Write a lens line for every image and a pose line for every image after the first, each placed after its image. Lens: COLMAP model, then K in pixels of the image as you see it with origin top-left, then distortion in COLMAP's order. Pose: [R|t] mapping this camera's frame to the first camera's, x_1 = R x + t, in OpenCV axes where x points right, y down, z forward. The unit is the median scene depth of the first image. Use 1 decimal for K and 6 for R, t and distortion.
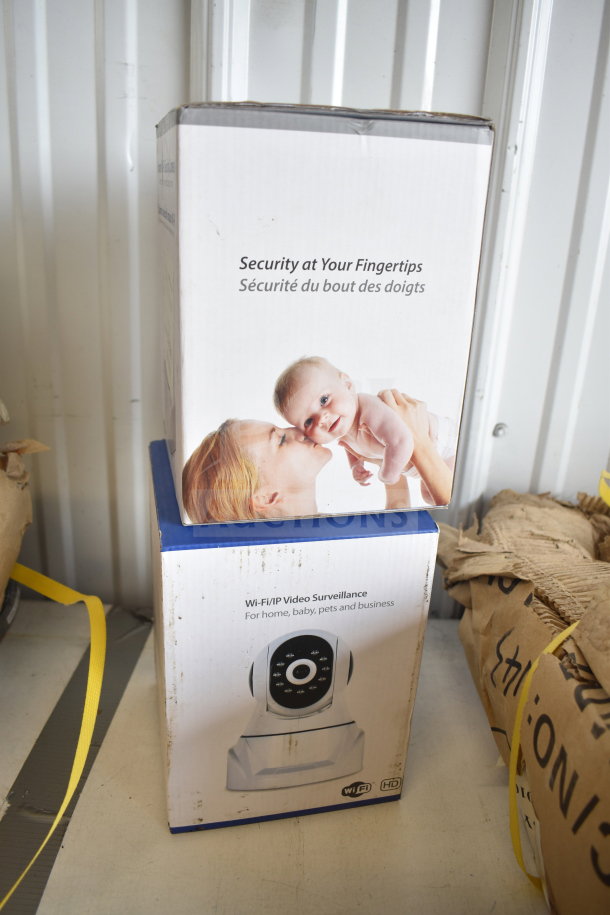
lens RADIAL K [[708.1, 0, 304.6], [0, 708.1, 458.0], [0, 0, 1]] dist [-0.115847, 0.008467]
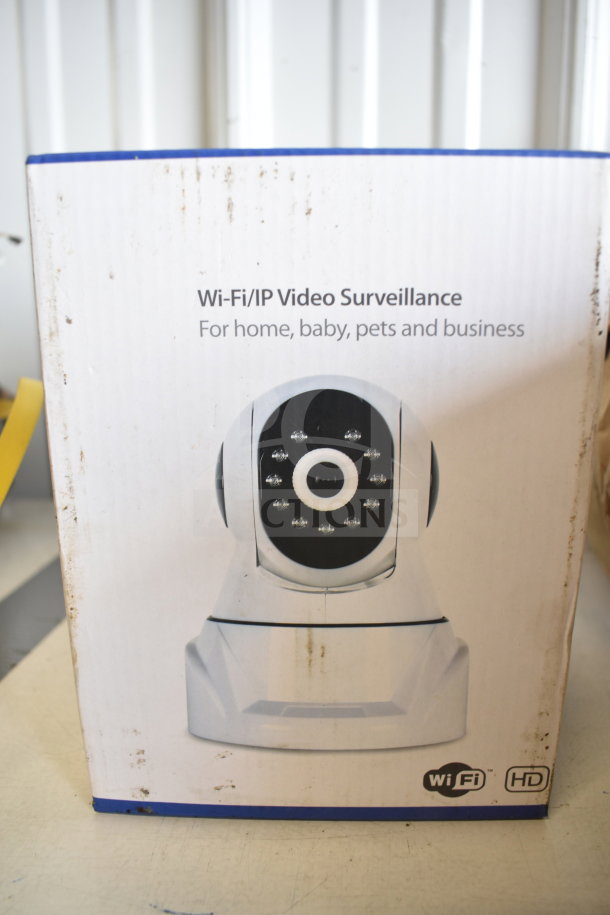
lens RADIAL K [[708.1, 0, 305.3], [0, 708.1, 455.8], [0, 0, 1]] dist [-0.115847, 0.008467]
pose [[0.963544, 0.016686, -0.267028, 0.110757], [-0.043645, 0.994487, -0.095343, 0.333806], [0.263965, 0.103522, 0.958961, 0.526188]]
